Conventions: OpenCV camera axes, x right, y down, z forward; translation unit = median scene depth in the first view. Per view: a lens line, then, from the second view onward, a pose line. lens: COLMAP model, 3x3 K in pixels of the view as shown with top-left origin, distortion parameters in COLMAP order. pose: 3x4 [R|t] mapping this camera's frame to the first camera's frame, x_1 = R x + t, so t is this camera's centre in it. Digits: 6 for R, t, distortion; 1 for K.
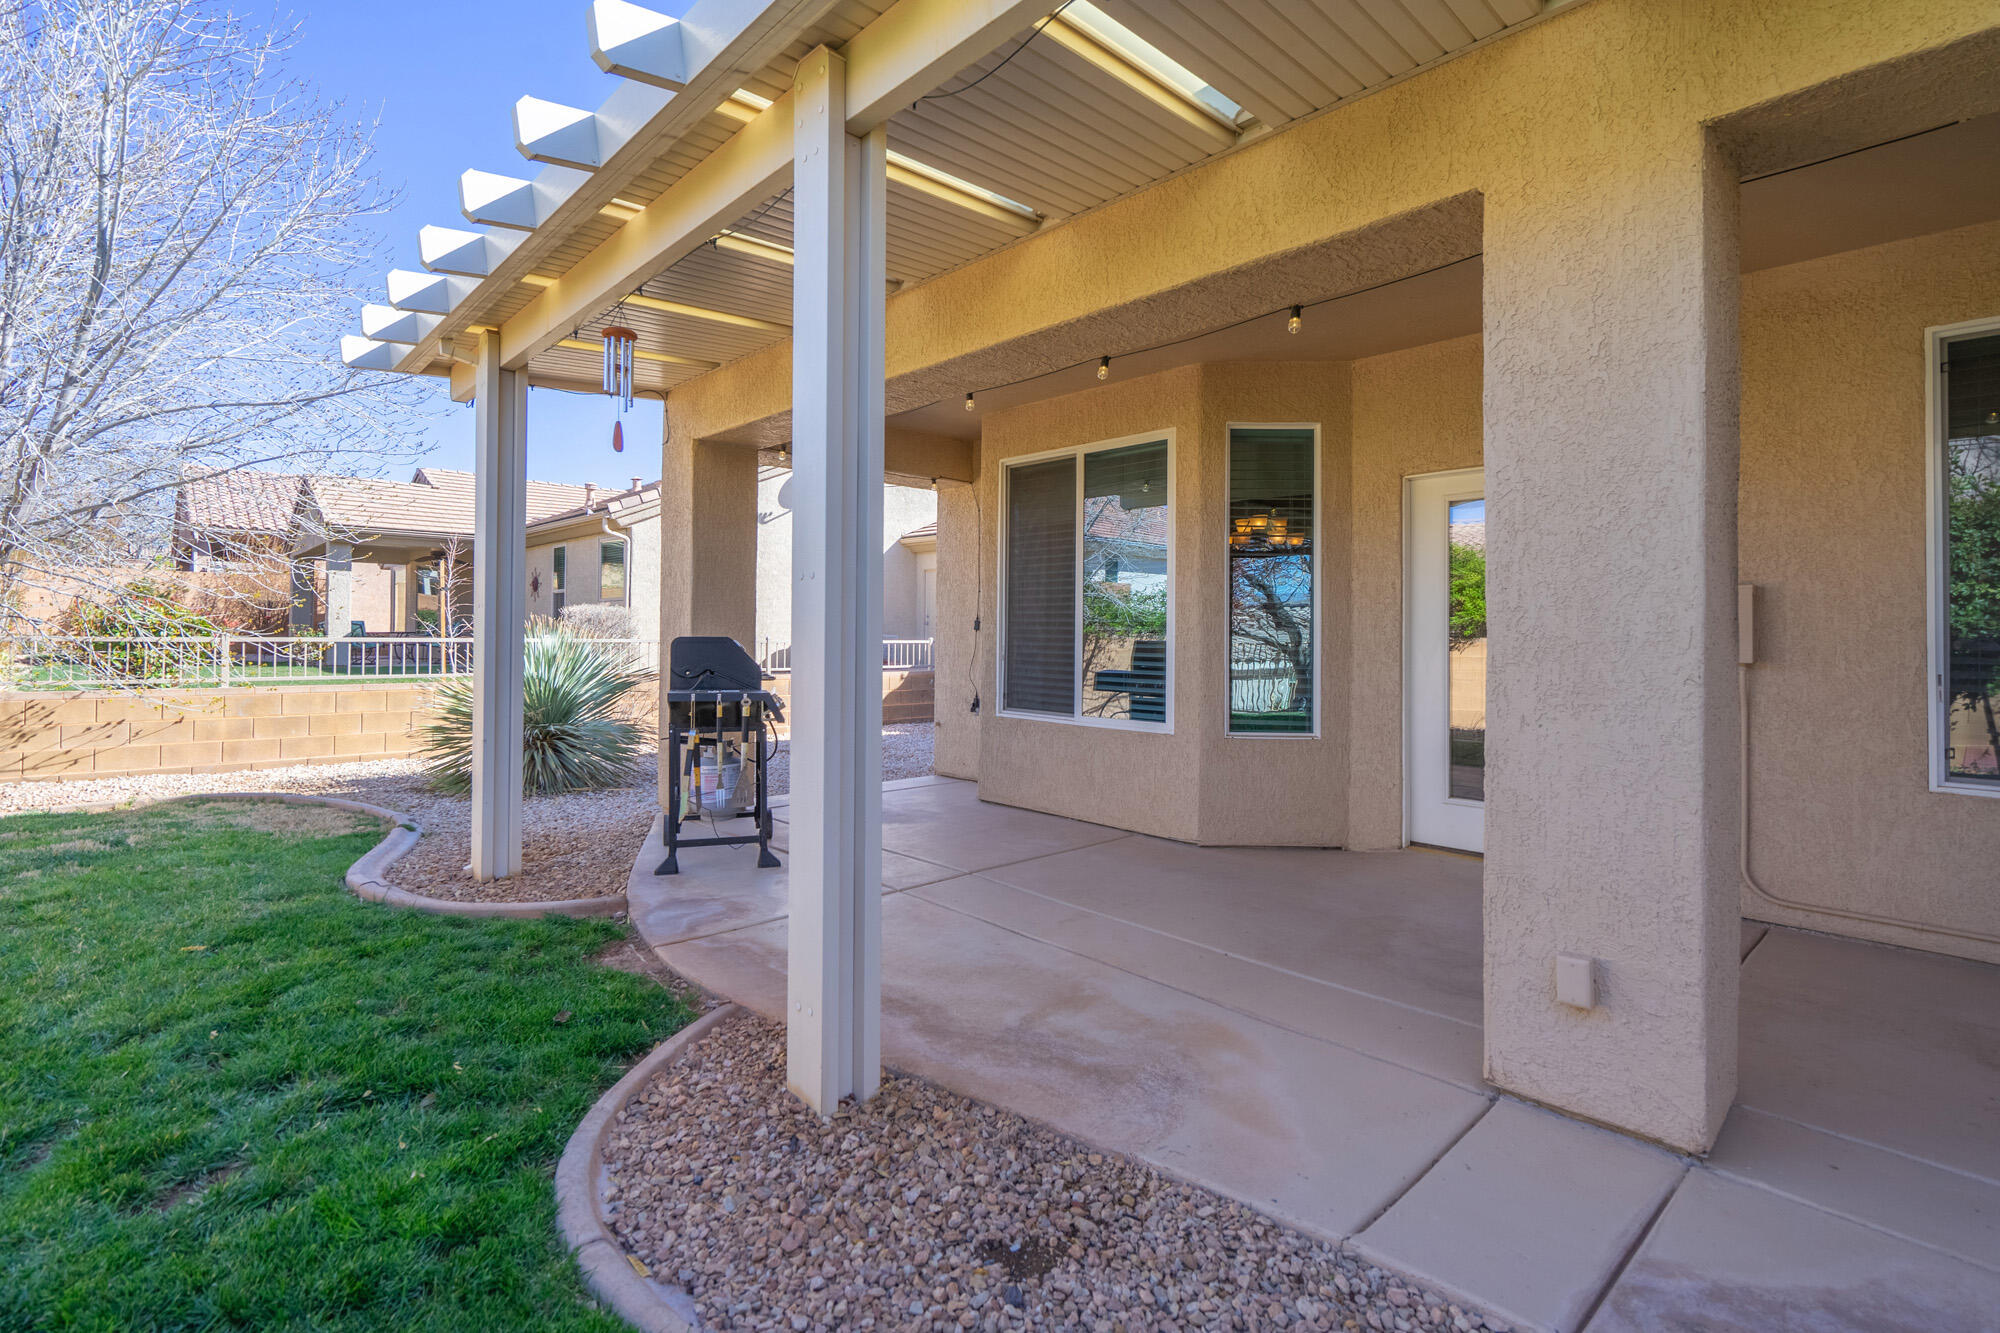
lens RADIAL K [[936.8, 0, 1041.6], [0, 936.8, 616.7], [0, 0, 1]] dist [-0.001292, 0.000011]
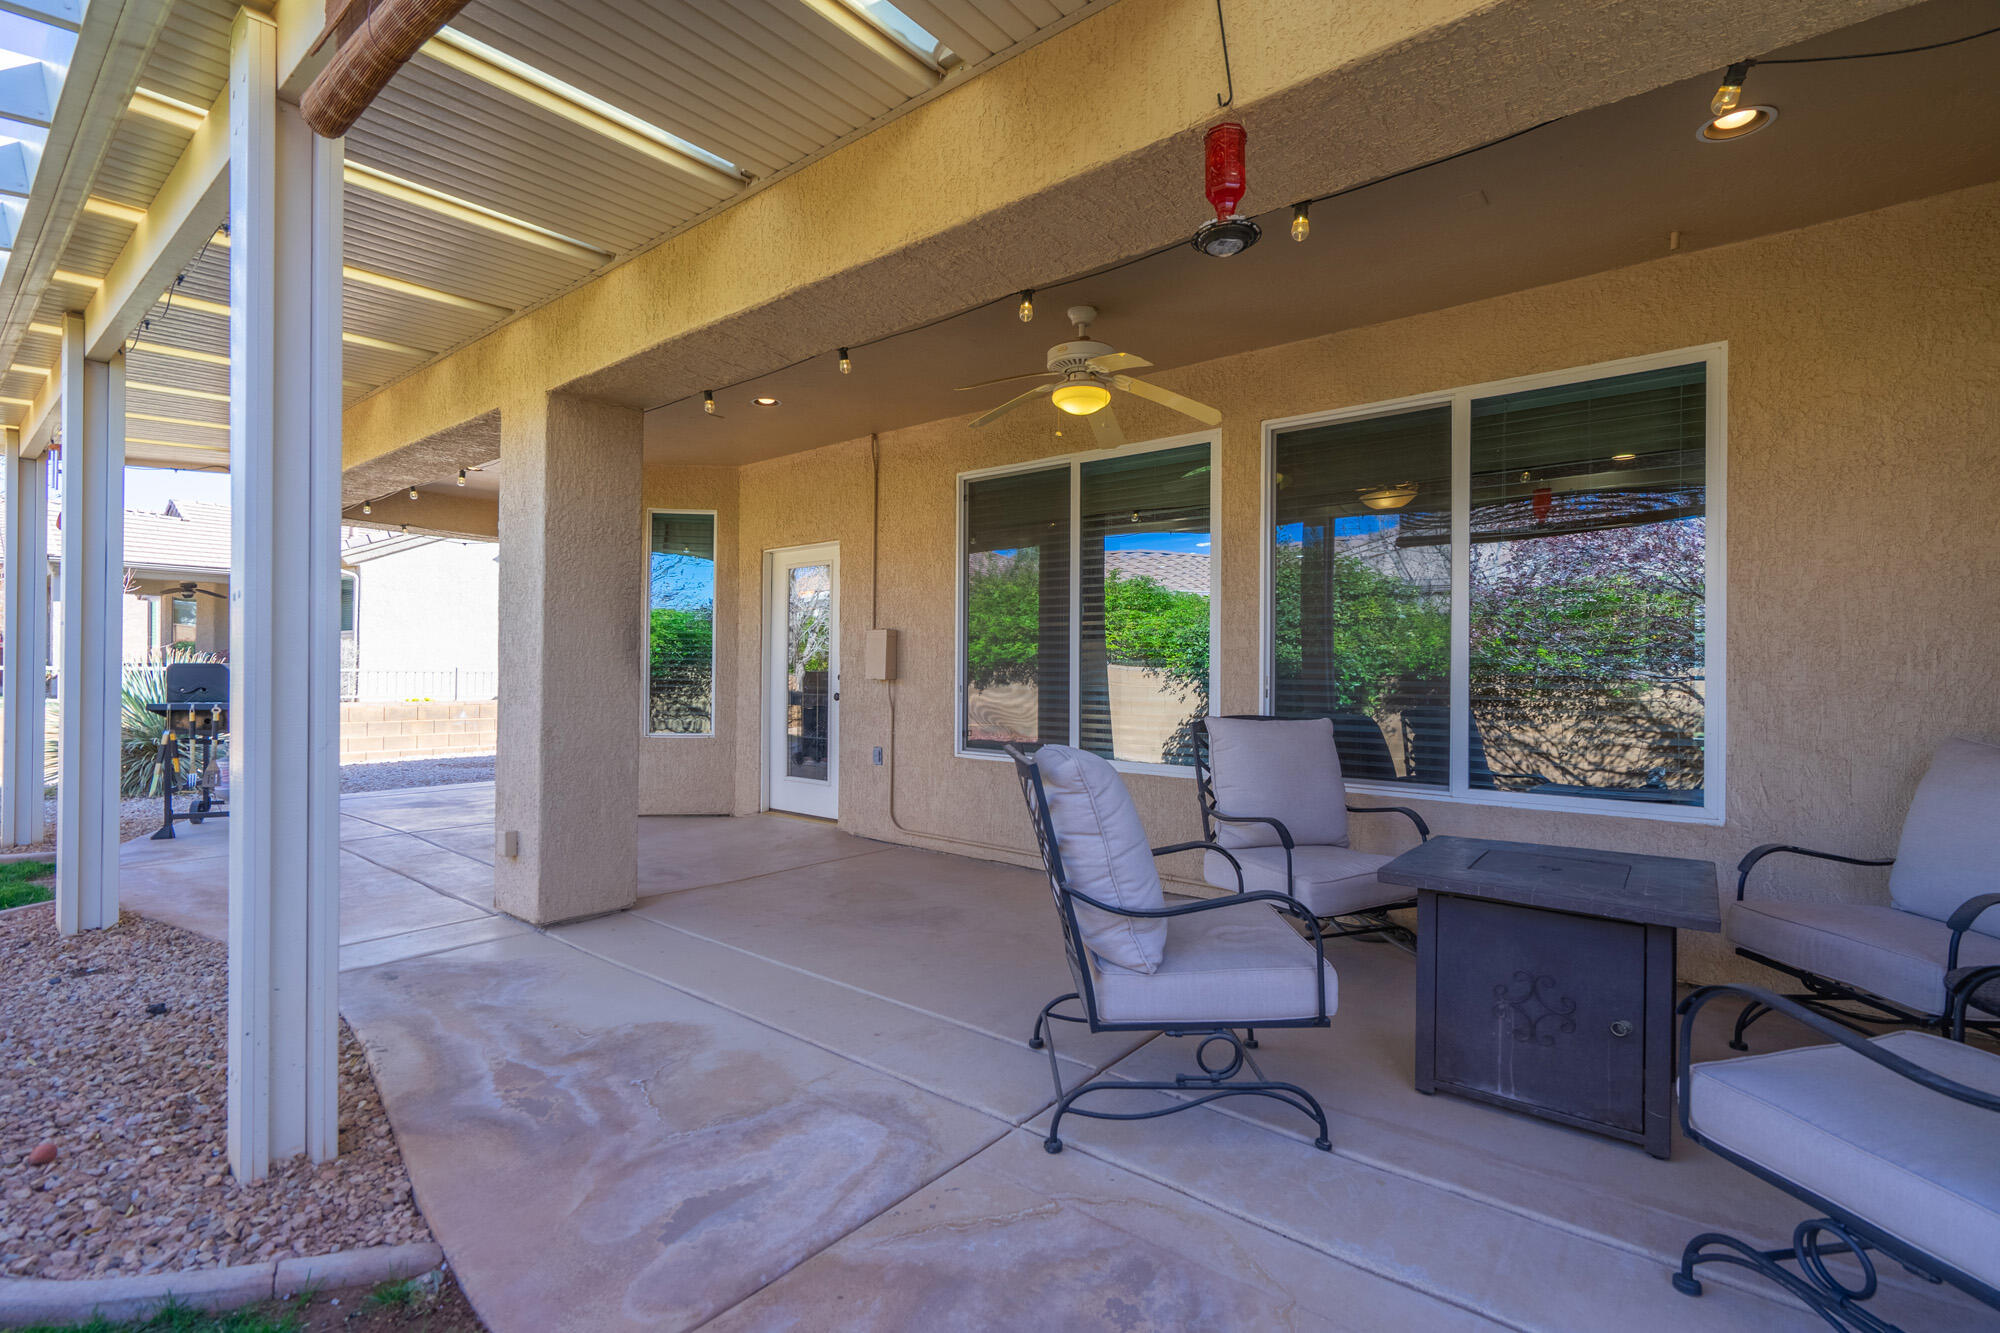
lens RADIAL K [[915.3, 0, 1025.0], [0, 915.3, 651.7], [0, 0, 1]] dist [-0.001768, -0.000128]
pose [[0.992544, -0.002203, 0.121865, 0.592604], [0.001460, 0.999980, 0.006181, -0.004766], [-0.121876, -0.005957, 0.992527, -0.410609]]
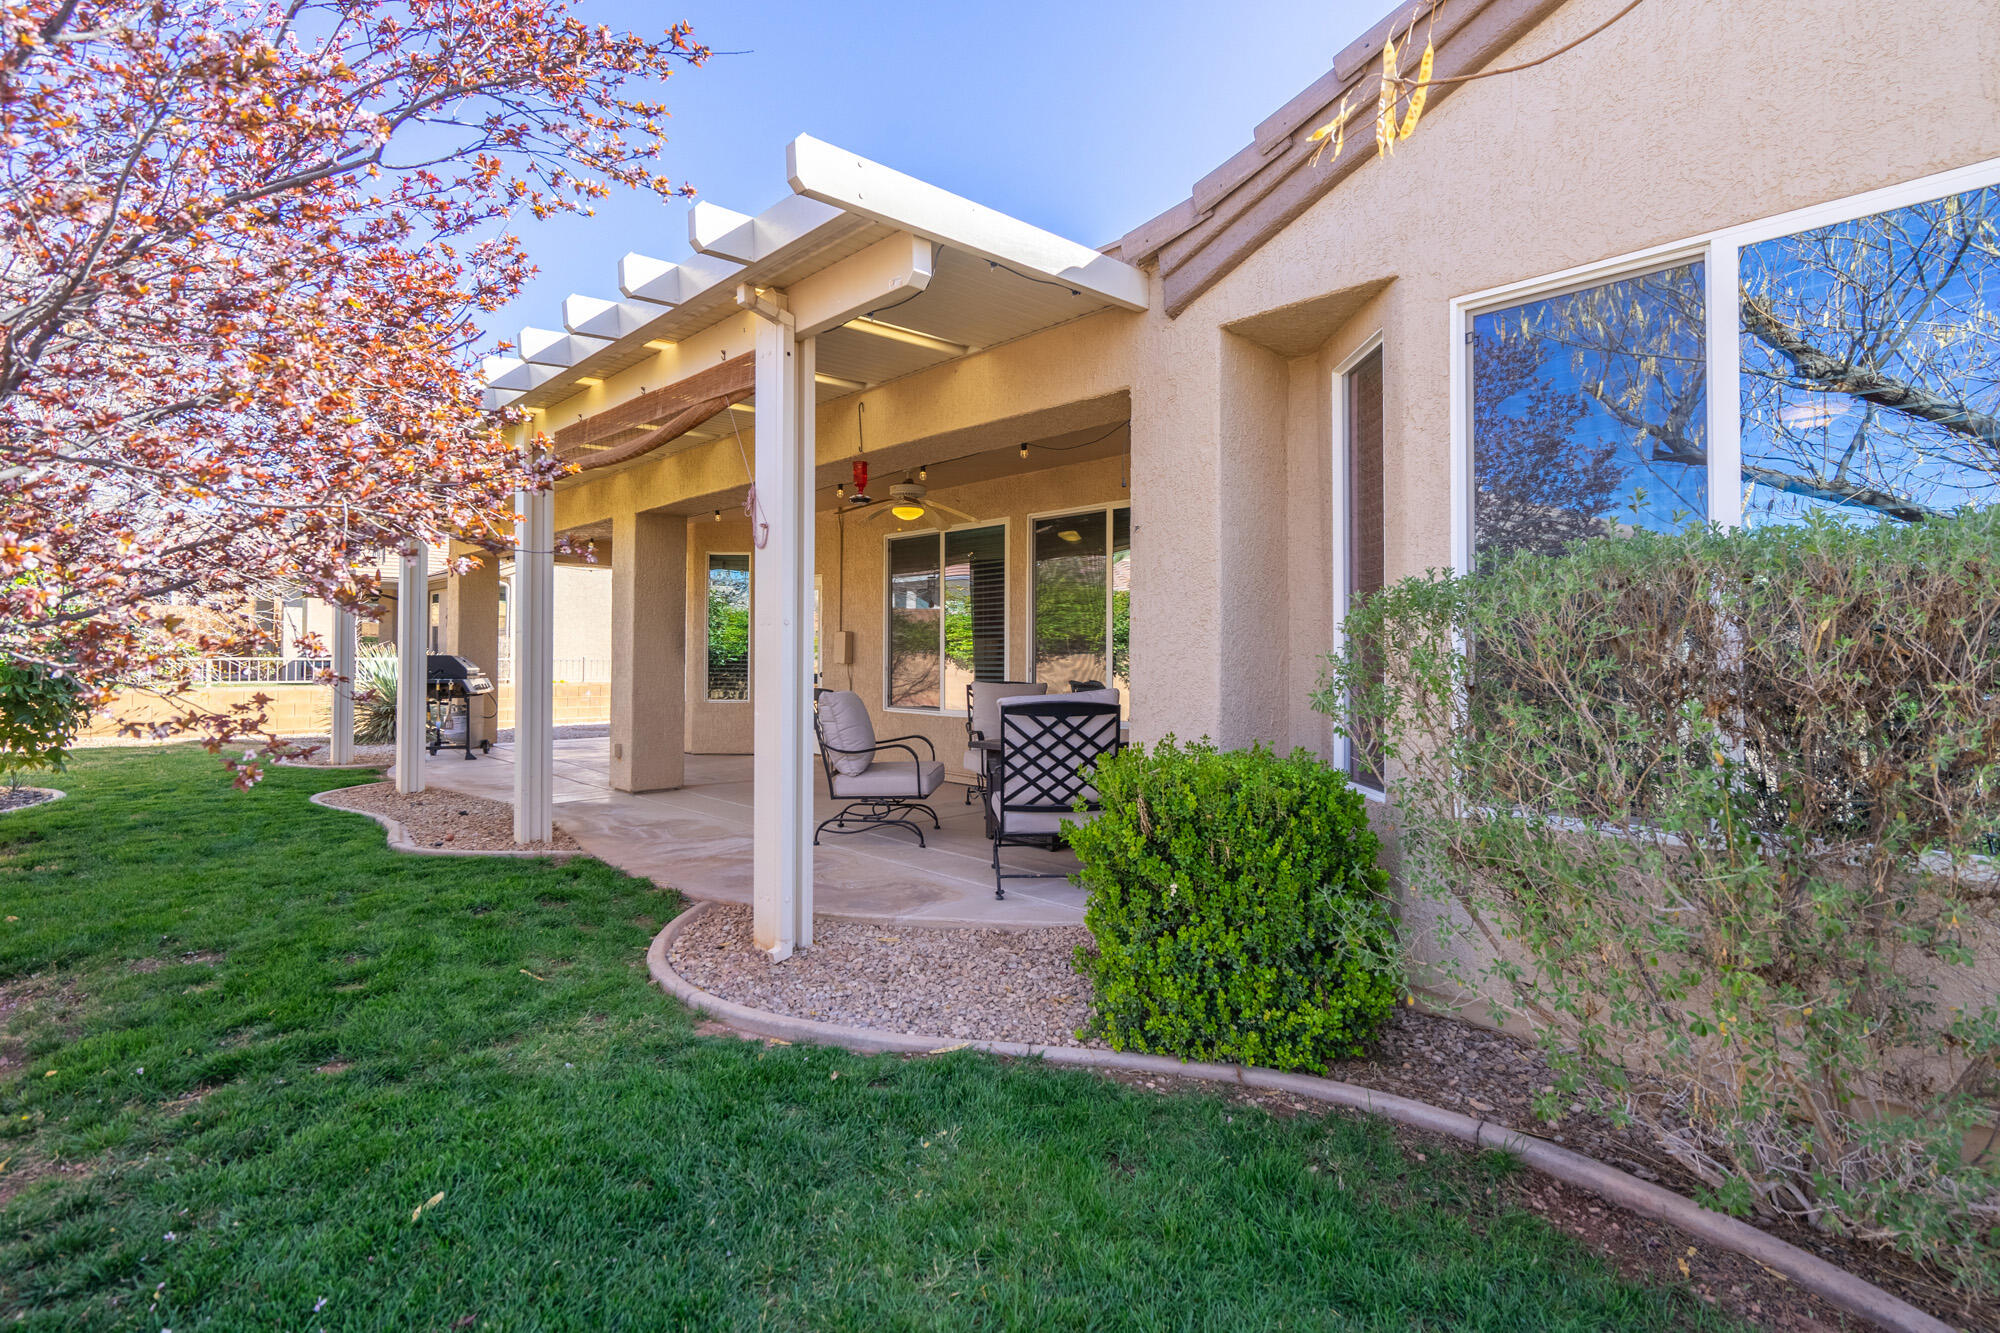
lens RADIAL K [[936.8, 0, 1041.6], [0, 936.8, 616.7], [0, 0, 1]] dist [-0.001292, 0.000011]
pose [[0.999573, -0.010907, 0.027107, 0.895919], [0.011340, 0.999810, -0.015852, -0.021503], [-0.026929, 0.016153, 0.999507, -1.111648]]
